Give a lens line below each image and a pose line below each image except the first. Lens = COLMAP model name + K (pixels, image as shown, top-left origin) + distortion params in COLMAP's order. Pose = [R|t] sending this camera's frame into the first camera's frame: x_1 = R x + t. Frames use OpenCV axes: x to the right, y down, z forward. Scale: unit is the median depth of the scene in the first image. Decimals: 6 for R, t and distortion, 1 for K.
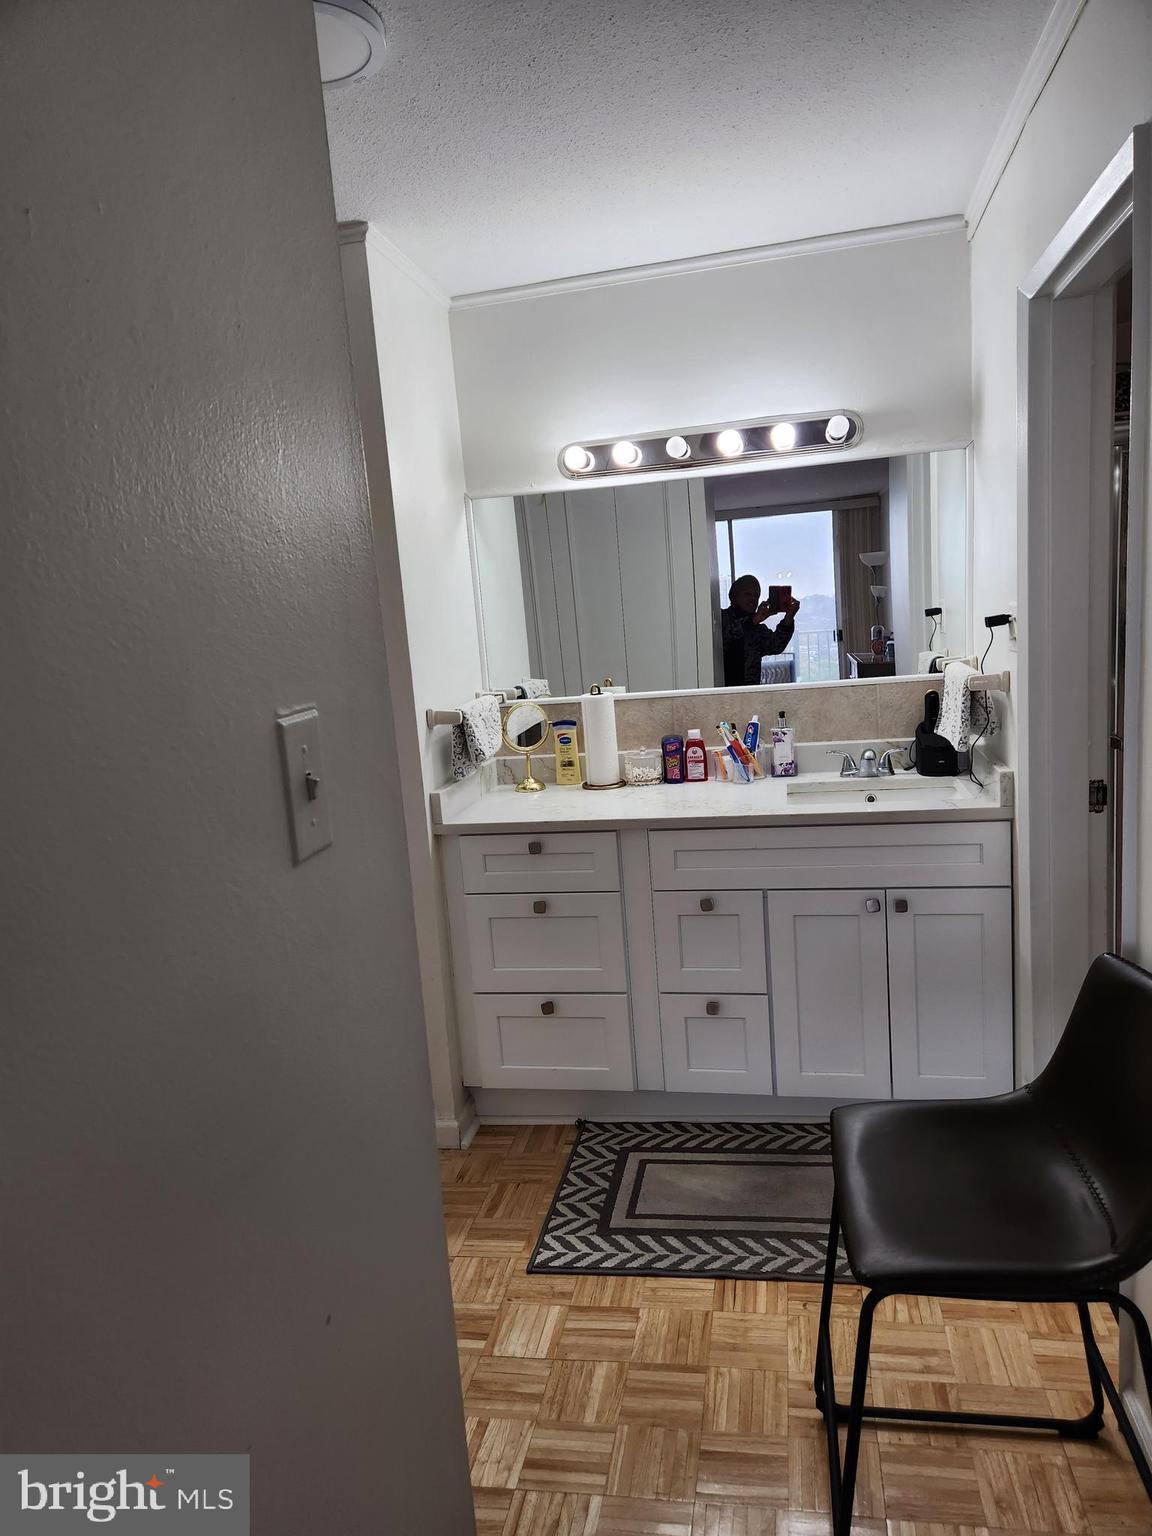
lens RADIAL K [[1015.7, 0, 591.6], [0, 1015.7, 776.1], [0, 0, 1]] dist [0.081218, -0.067117]
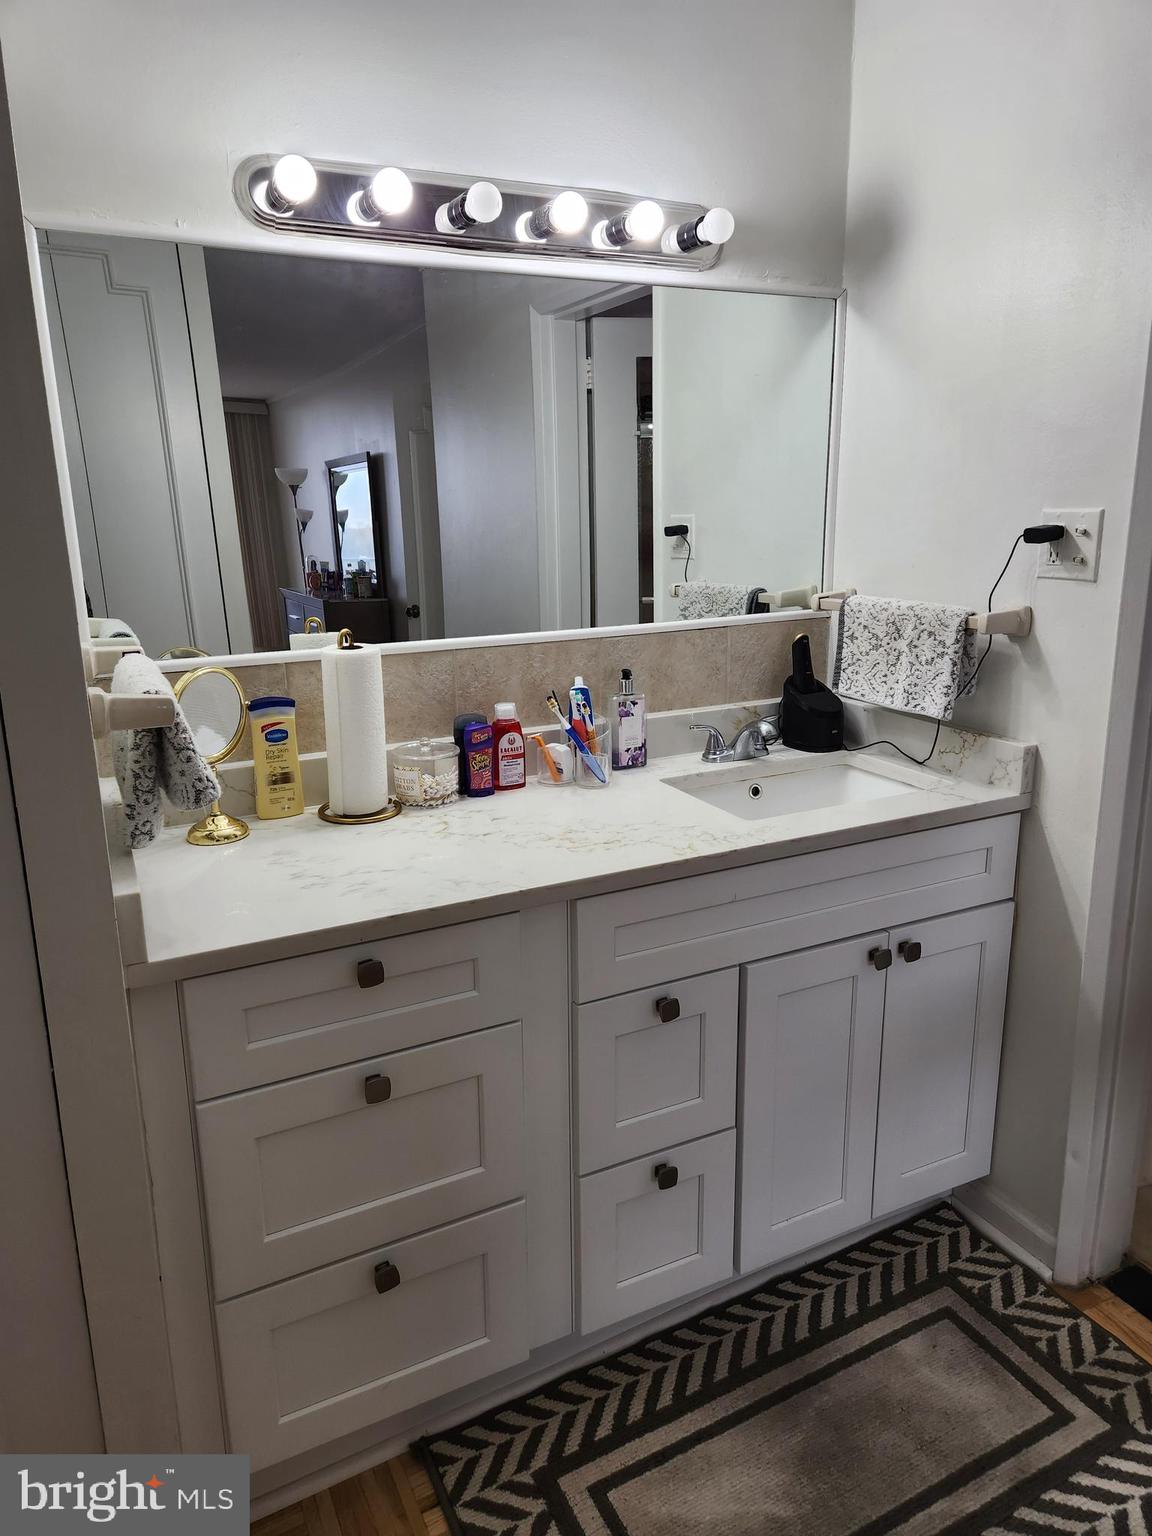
lens RADIAL K [[1015.7, 0, 566.8], [0, 1015.7, 756.6], [0, 0, 1]] dist [0.081218, -0.067117]
pose [[0.793659, -0.086484, 0.602184, -0.237350], [0.060982, 0.996168, 0.062695, -0.050439], [-0.605298, -0.013036, 0.795892, 0.503924]]
